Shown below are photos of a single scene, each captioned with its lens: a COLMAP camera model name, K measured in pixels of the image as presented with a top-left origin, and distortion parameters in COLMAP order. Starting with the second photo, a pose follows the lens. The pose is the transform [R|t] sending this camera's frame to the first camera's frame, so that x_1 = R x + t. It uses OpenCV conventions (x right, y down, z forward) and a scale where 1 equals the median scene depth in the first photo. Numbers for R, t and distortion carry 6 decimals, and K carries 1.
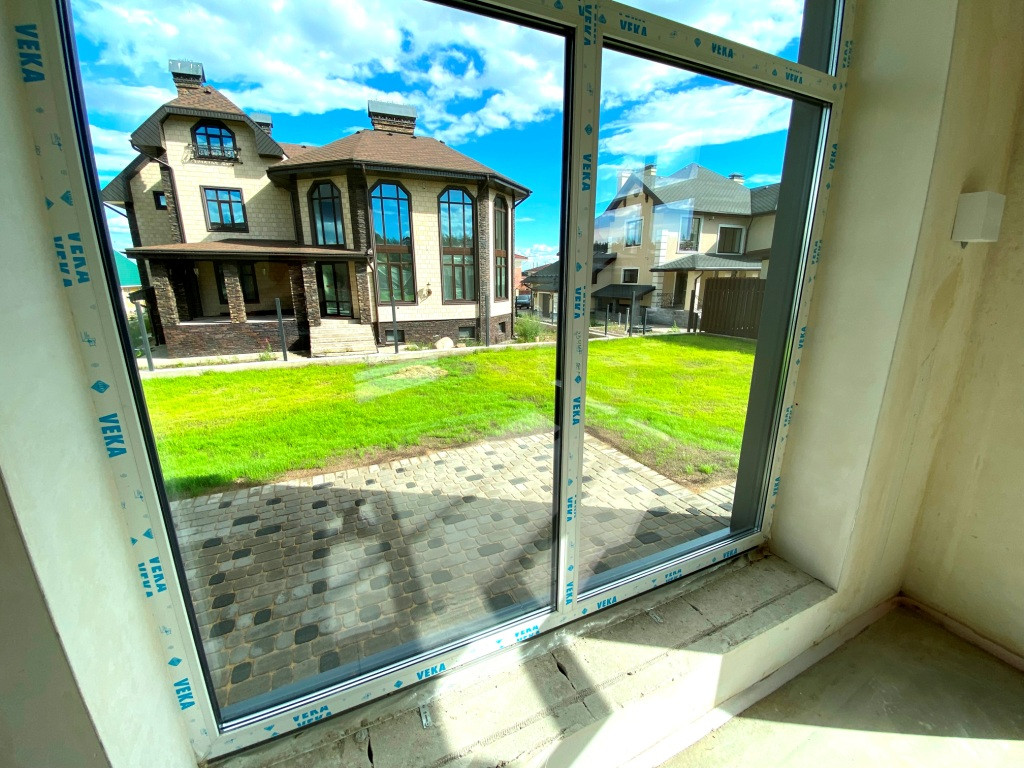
lens RADIAL K [[416.6, 0, 508.2], [0, 416.6, 389.6], [0, 0, 1]] dist [0.014436, -0.016870]
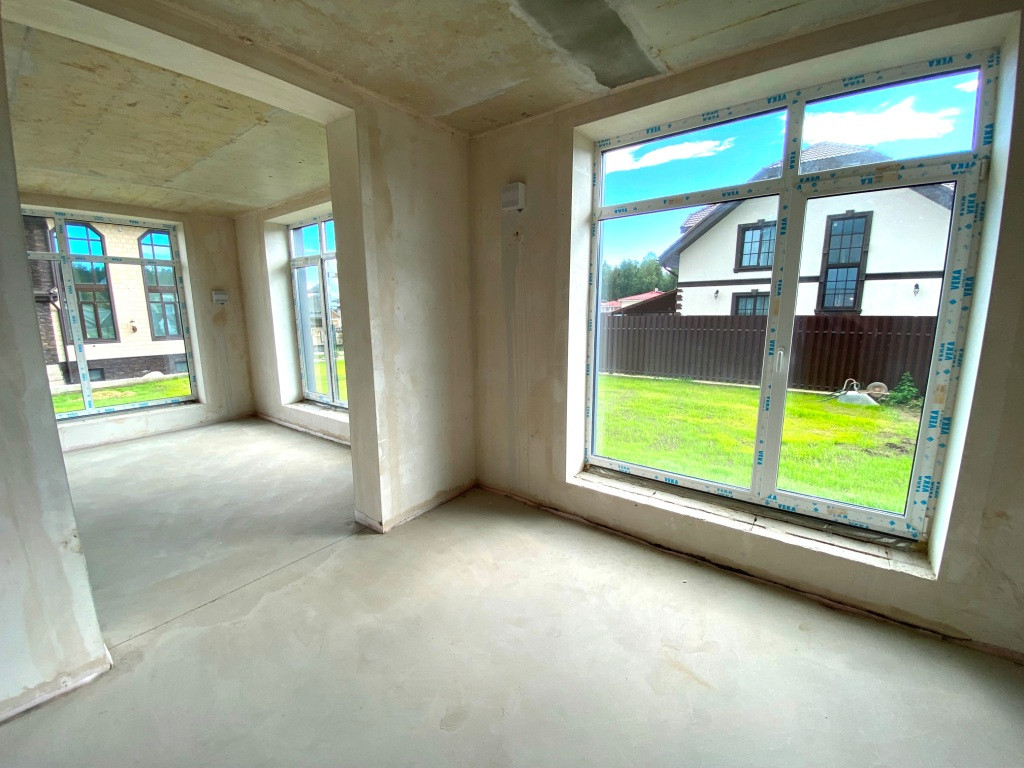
lens RADIAL K [[416.6, 0, 509.8], [0, 416.6, 385.3], [0, 0, 1]] dist [0.014436, -0.016870]
pose [[0.880673, -0.085137, 0.466011, 0.132316], [0.128153, 0.989855, -0.061345, 0.080730], [-0.456061, 0.113746, 0.882650, -0.296872]]
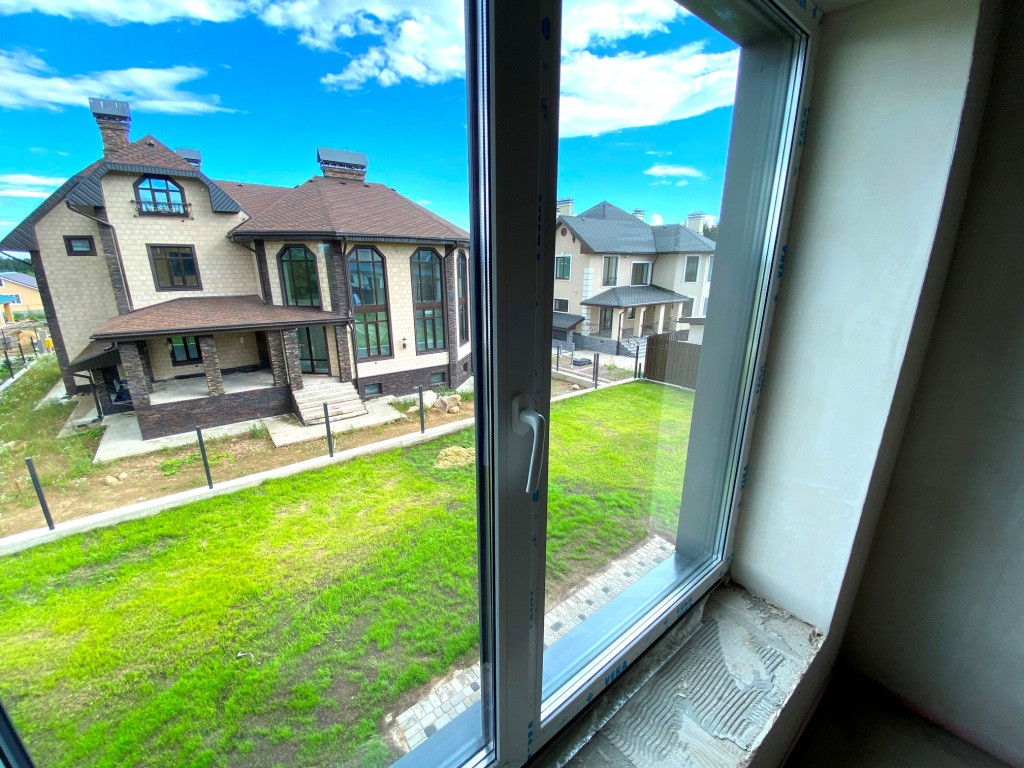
lens RADIAL K [[416.6, 0, 512.7], [0, 416.6, 386.1], [0, 0, 1]] dist [0.014436, -0.016870]
pose [[0.967696, -0.065541, 0.243453, -0.191858], [0.059334, 0.997701, 0.032749, -0.152245], [-0.245039, -0.017246, 0.969360, -0.100017]]
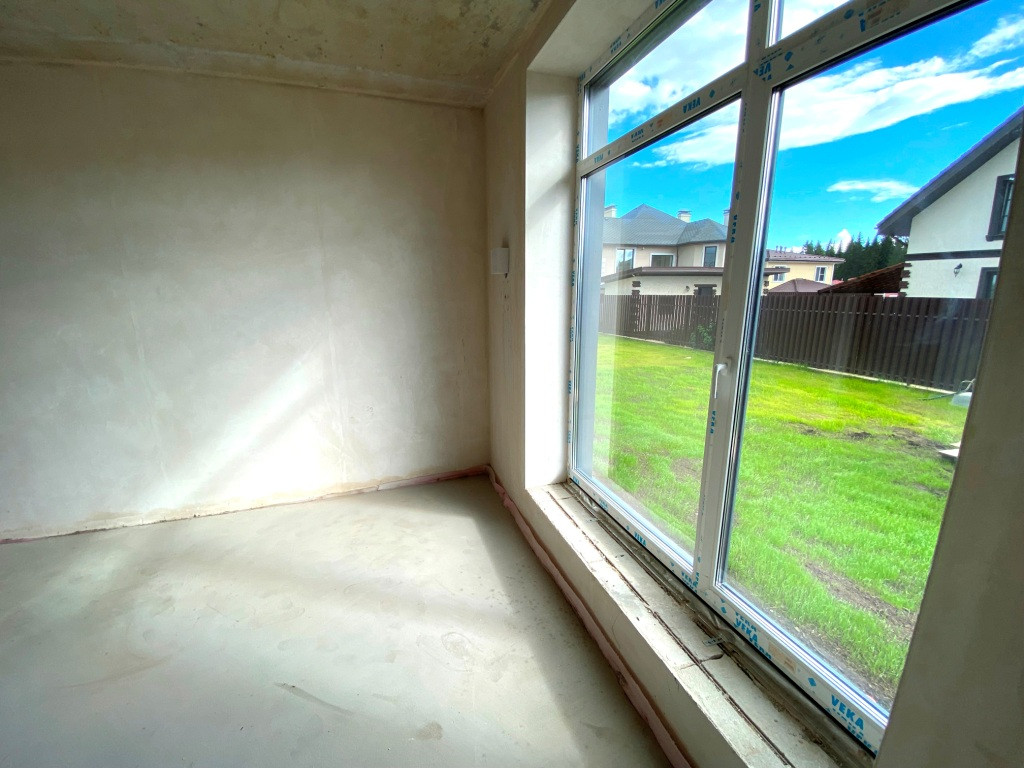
lens RADIAL K [[416.6, 0, 509.1], [0, 416.6, 380.5], [0, 0, 1]] dist [0.014436, -0.016870]
pose [[0.992308, 0.020861, -0.122027, 0.344629], [-0.027542, 0.998198, -0.053321, 0.136171], [0.120695, 0.056272, 0.991093, -0.513738]]
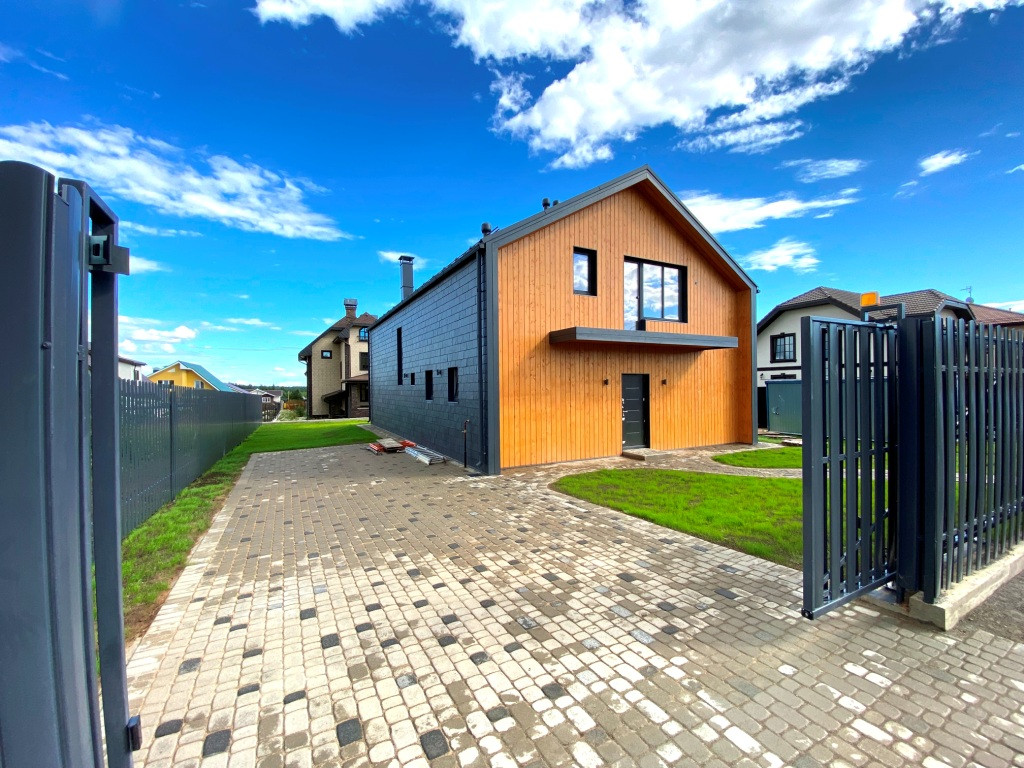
lens RADIAL K [[416.6, 0, 512.8], [0, 416.6, 385.7], [0, 0, 1]] dist [0.014436, -0.016870]
pose [[0.997550, -0.008665, 0.069424, -0.047348], [0.026729, 0.964228, -0.263724, 0.324712], [-0.064655, 0.264934, 0.962097, -1.221643]]
